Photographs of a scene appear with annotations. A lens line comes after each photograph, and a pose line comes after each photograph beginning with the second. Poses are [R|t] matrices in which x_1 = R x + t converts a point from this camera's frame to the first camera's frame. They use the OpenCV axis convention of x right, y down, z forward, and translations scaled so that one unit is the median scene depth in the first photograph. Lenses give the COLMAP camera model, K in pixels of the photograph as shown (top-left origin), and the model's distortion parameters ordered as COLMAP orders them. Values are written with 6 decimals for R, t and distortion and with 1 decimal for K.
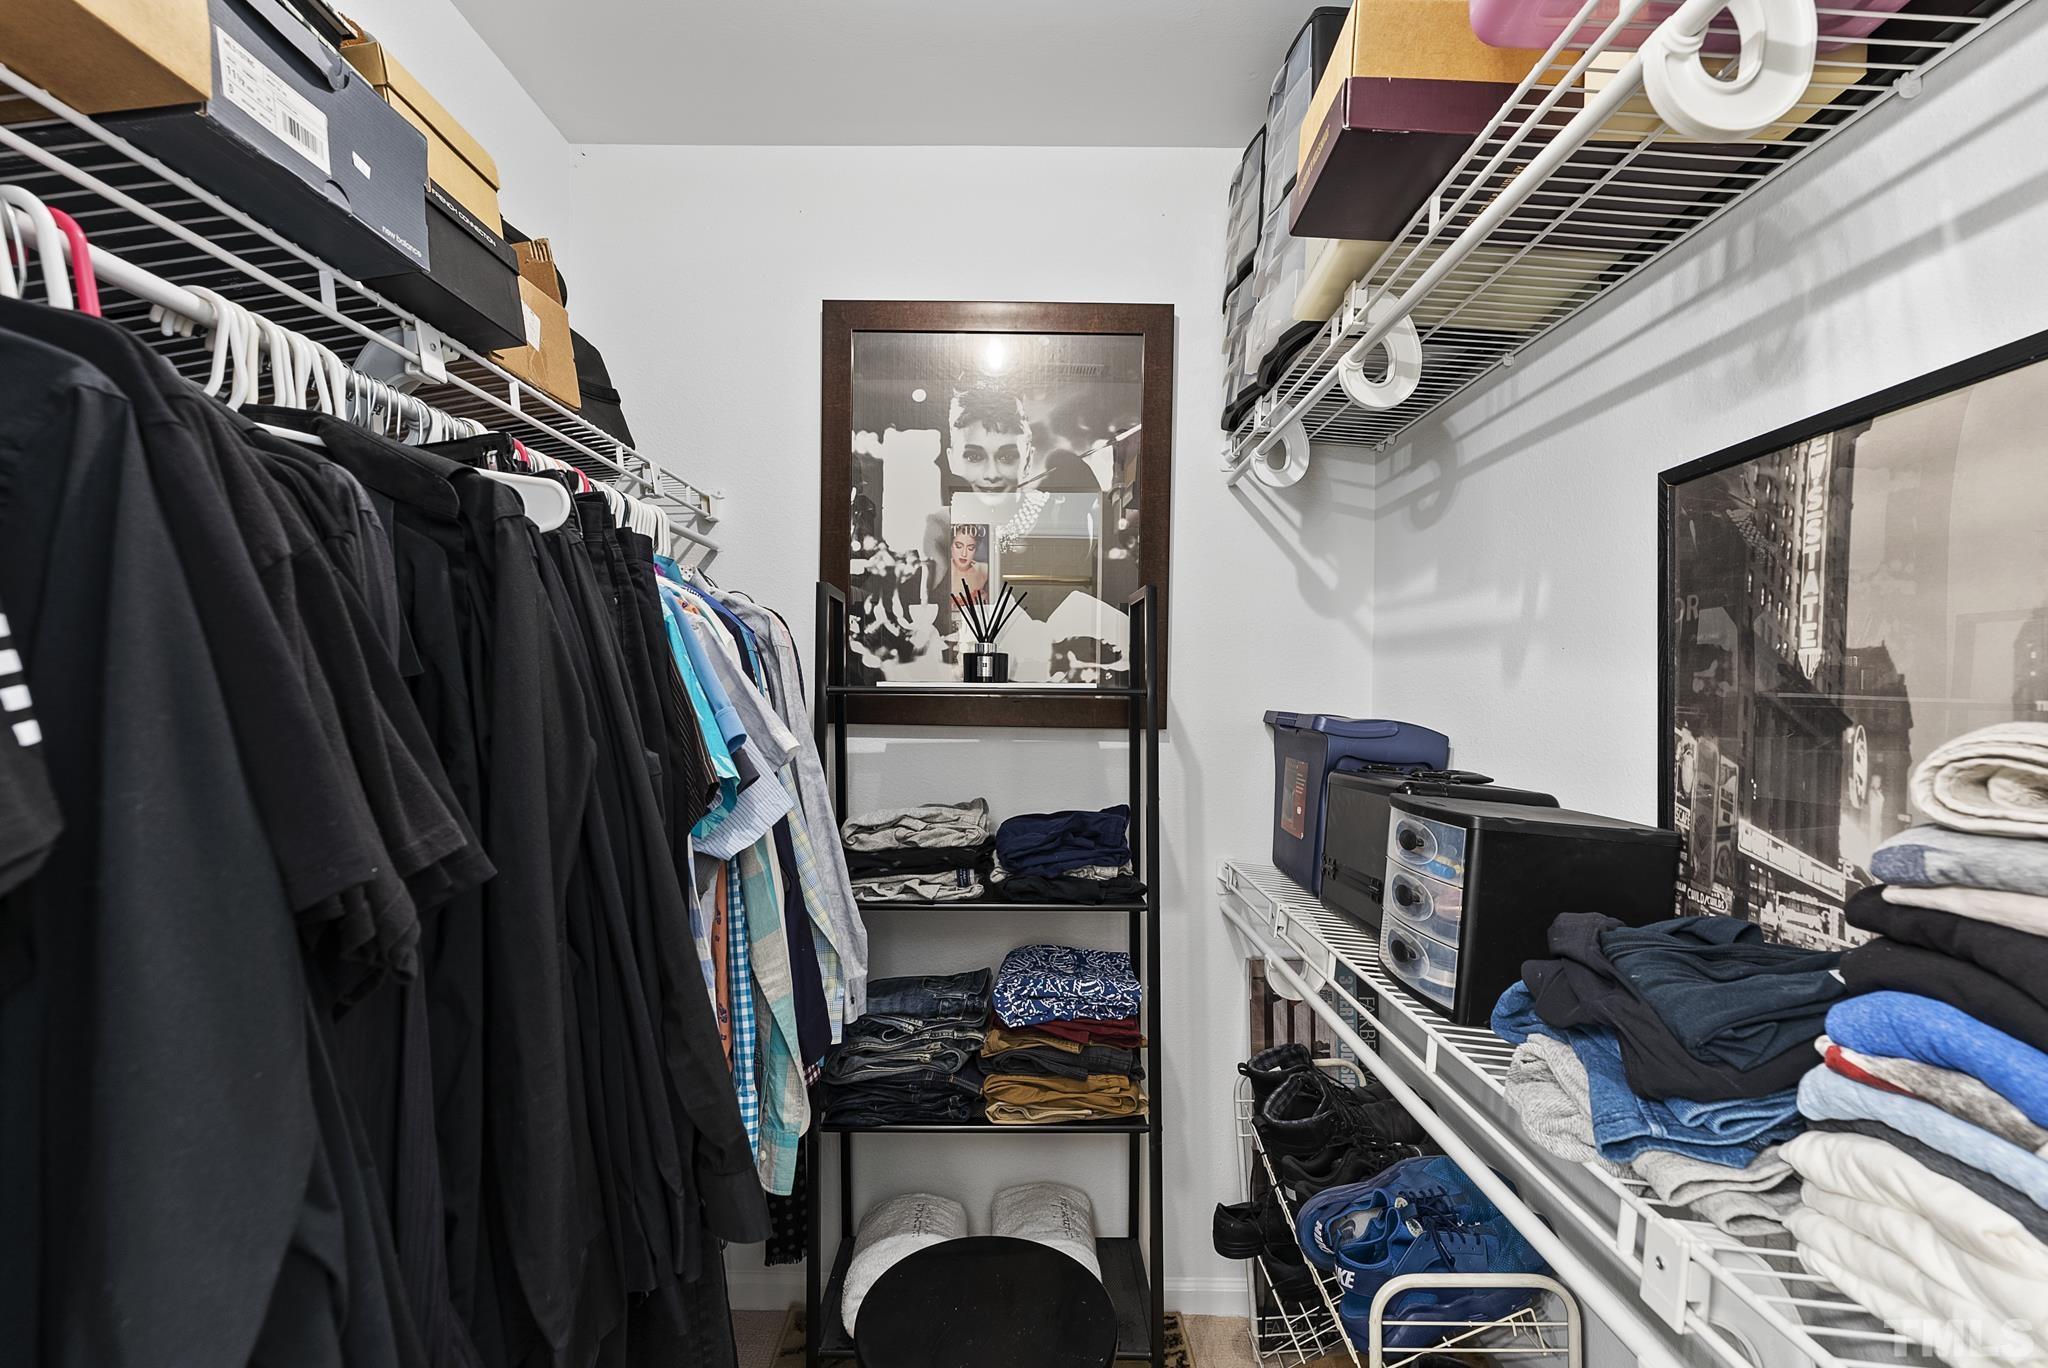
lens RADIAL K [[871.2, 0, 1024.1], [0, 871.2, 689.1], [0, 0, 1]] dist [-0.001851, 0.000884]
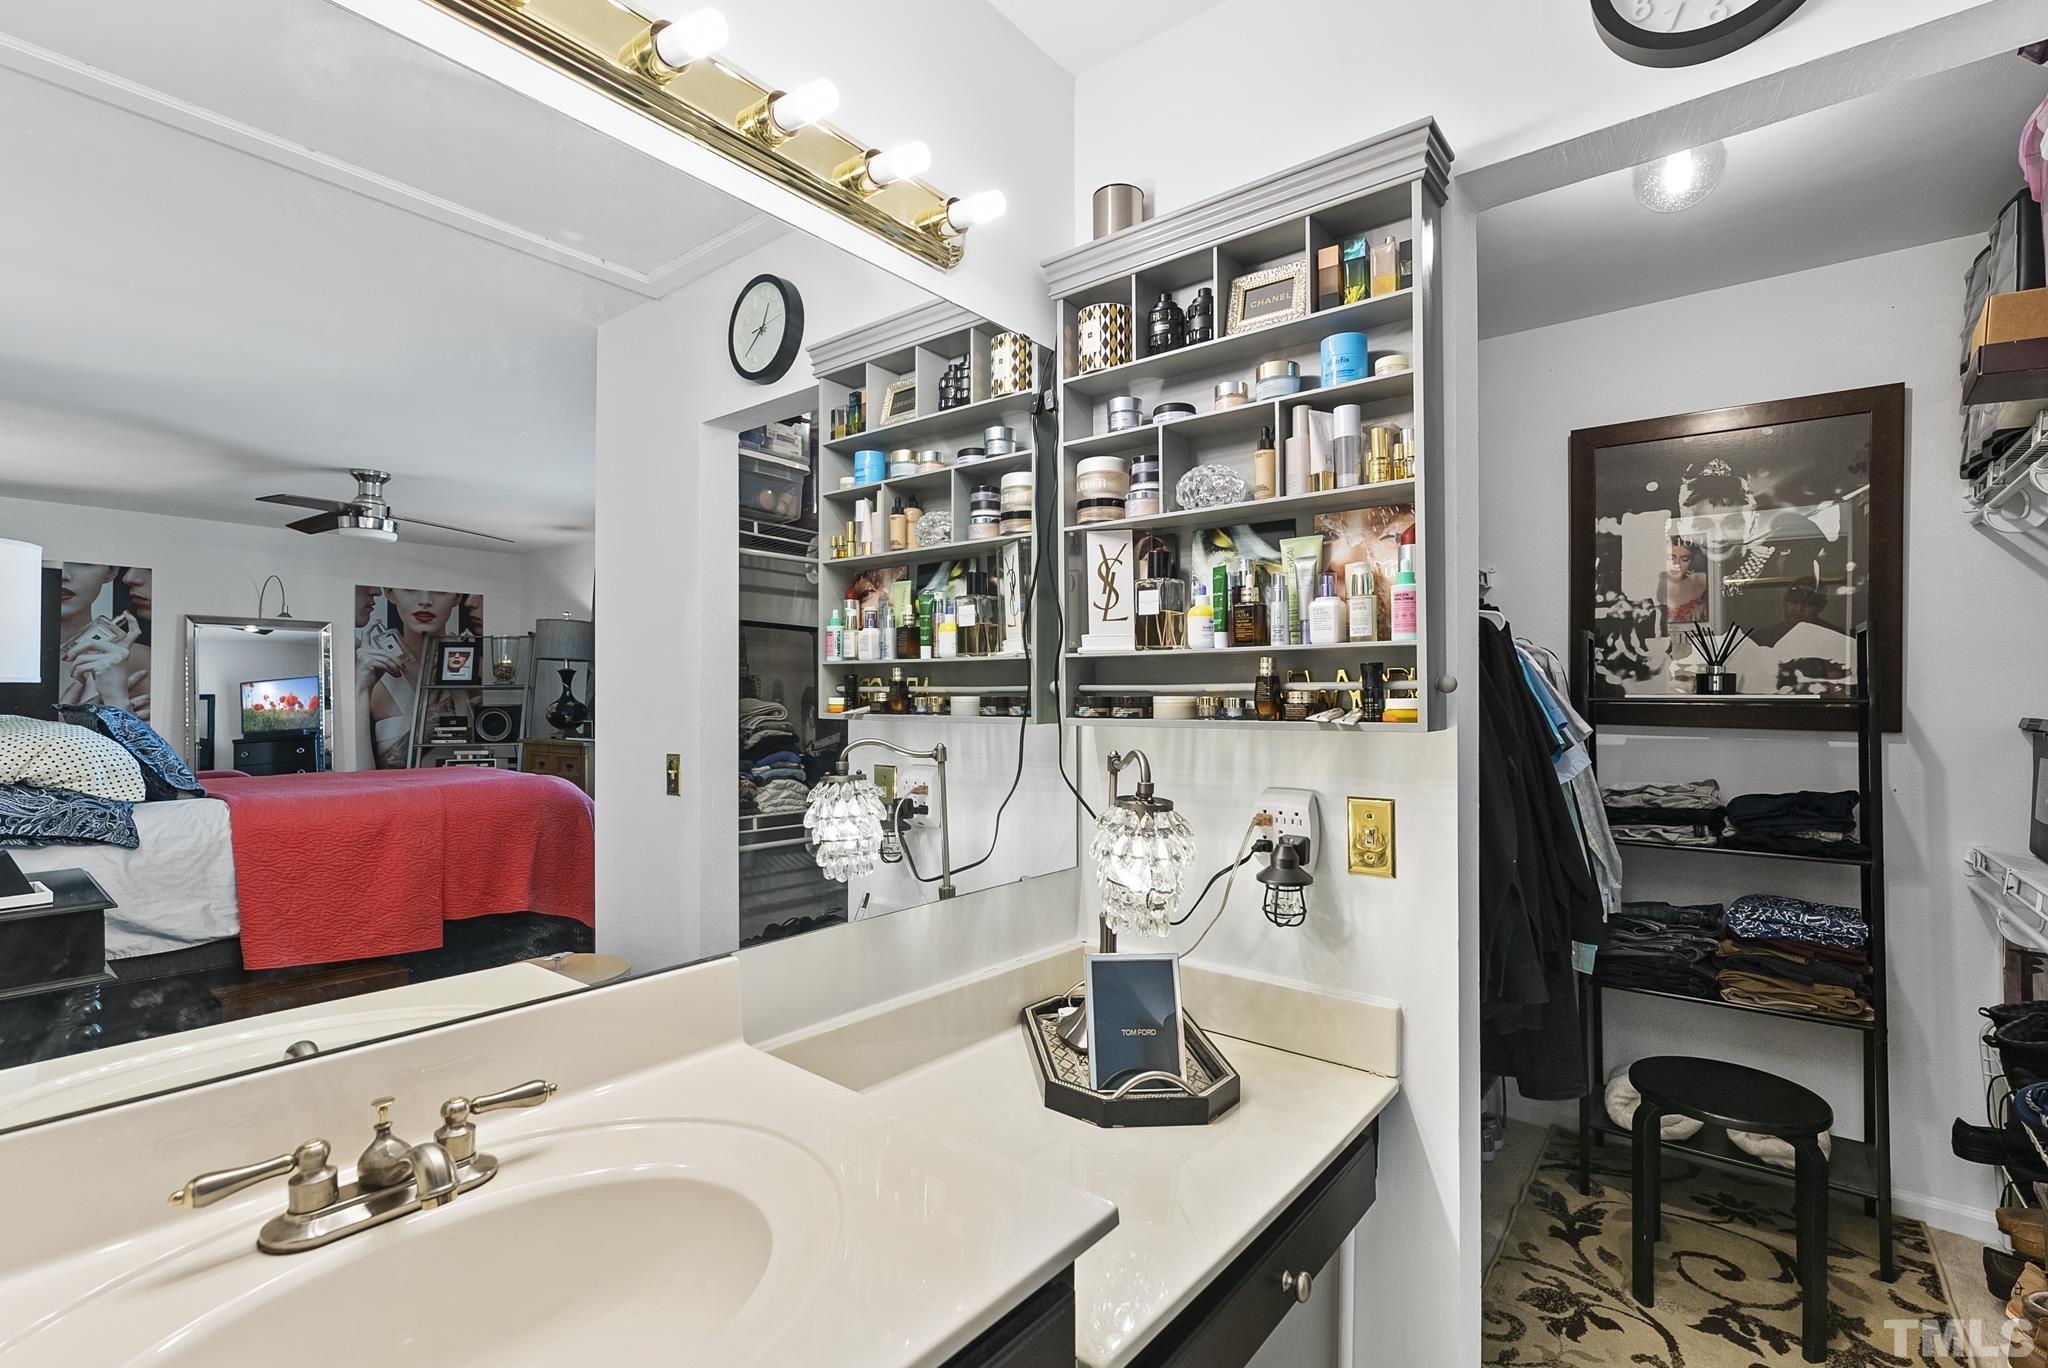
lens RADIAL K [[871.2, 0, 1069.8], [0, 871.2, 687.3], [0, 0, 1]] dist [-0.001851, 0.000884]
pose [[0.784567, -0.010534, -0.619954, 0.007325], [0.001205, 0.999880, -0.015464, 0.000863], [0.620042, 0.011386, 0.784486, -0.667672]]
